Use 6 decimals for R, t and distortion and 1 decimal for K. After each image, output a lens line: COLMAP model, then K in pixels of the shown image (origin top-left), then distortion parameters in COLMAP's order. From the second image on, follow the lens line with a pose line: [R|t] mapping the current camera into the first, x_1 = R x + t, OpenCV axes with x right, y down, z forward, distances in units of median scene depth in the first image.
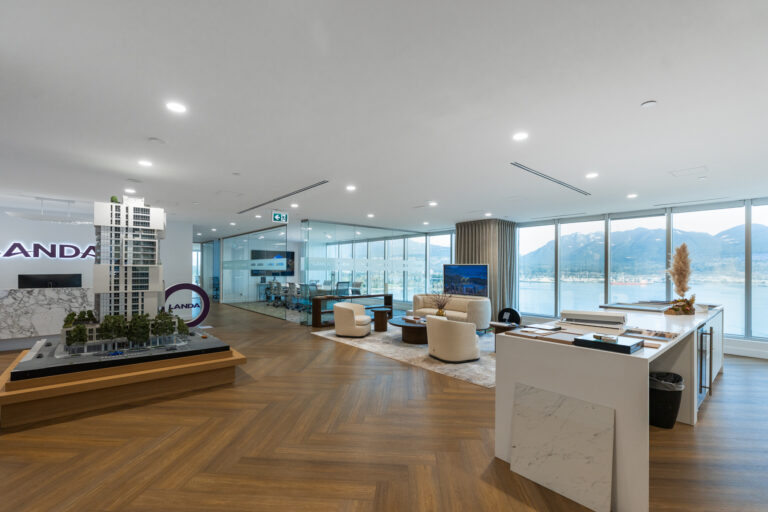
lens RADIAL K [[339.7, 0, 385.3], [0, 339.7, 269.1], [0, 0, 1]] dist [0.000737, 0.000062]
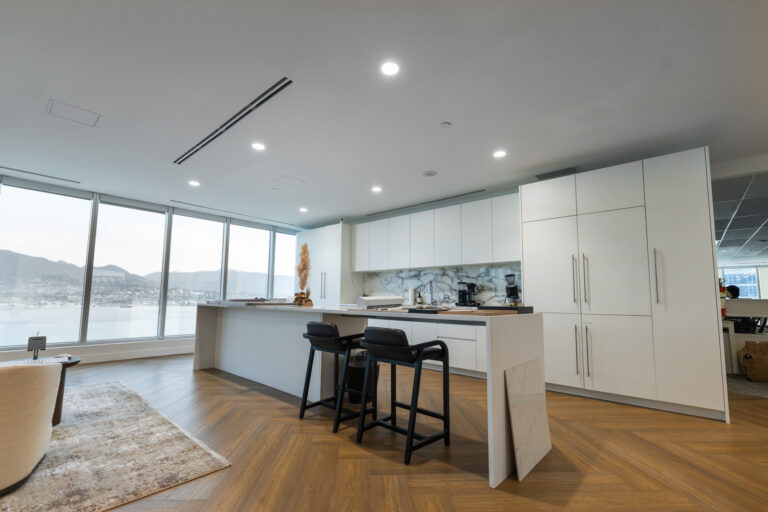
lens RADIAL K [[339.7, 0, 385.3], [0, 339.7, 269.1], [0, 0, 1]] dist [0.000737, 0.000062]
pose [[-0.125593, 0.080428, 0.988816, -0.147695], [-0.014370, 0.996456, -0.082875, 0.057048], [-0.991978, -0.024618, -0.123992, 0.493454]]
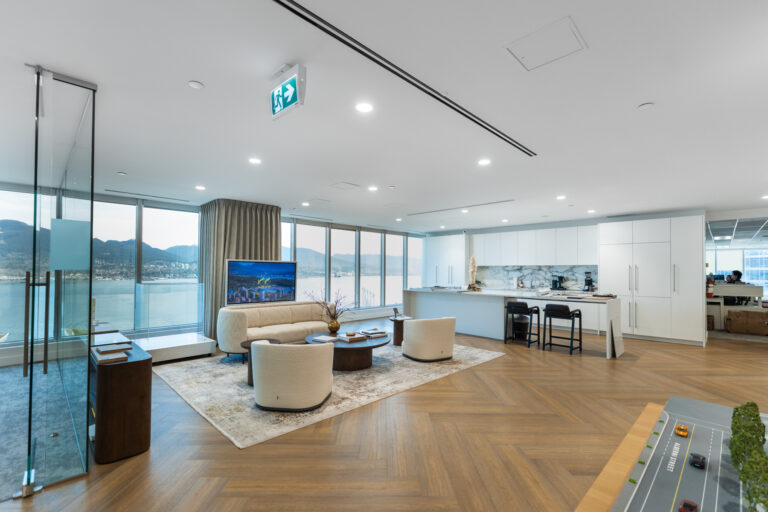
lens RADIAL K [[343.6, 0, 384.2], [0, 343.6, 267.9], [0, 0, 1]] dist [0.000197, 0.000160]
pose [[-0.075438, 0.001411, 0.997150, -0.629073], [-0.006873, 0.999975, -0.001935, 0.000612], [-0.997127, -0.006999, -0.075426, 0.946870]]
